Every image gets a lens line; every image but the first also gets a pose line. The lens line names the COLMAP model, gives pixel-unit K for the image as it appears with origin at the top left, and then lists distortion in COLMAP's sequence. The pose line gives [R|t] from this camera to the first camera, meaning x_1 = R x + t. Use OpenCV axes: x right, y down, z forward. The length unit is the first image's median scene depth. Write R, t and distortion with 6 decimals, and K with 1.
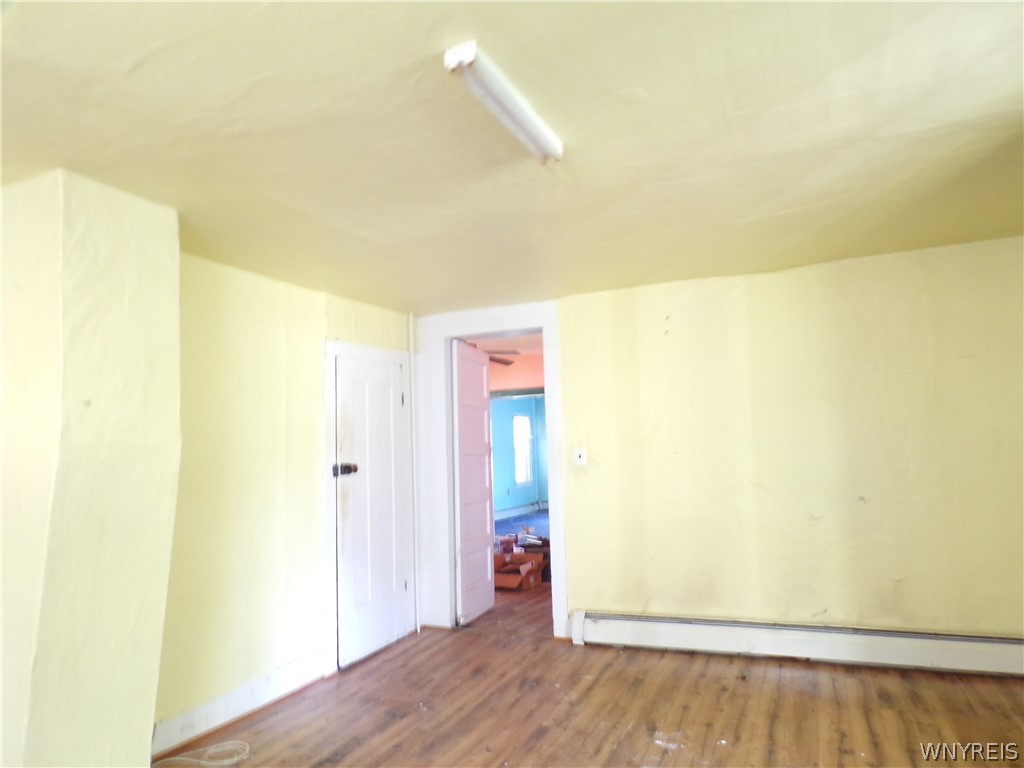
lens RADIAL K [[711.8, 0, 513.2], [0, 711.8, 385.1], [0, 0, 1]] dist [-0.001901, 0.006011]
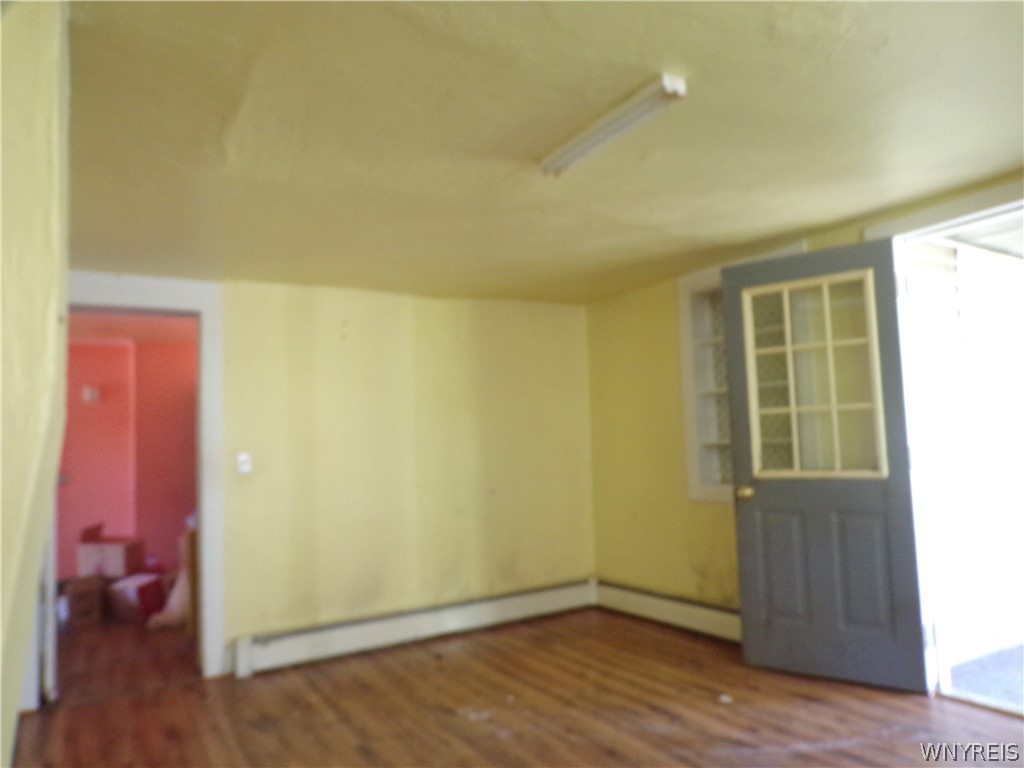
lens RADIAL K [[711.8, 0, 511.5], [0, 711.8, 383.7], [0, 0, 1]] dist [-0.001901, 0.006011]
pose [[0.568427, 0.082959, 0.818540, -0.525041], [-0.050078, 0.996547, -0.066224, 0.051581], [-0.821208, -0.003347, 0.570619, 0.257497]]
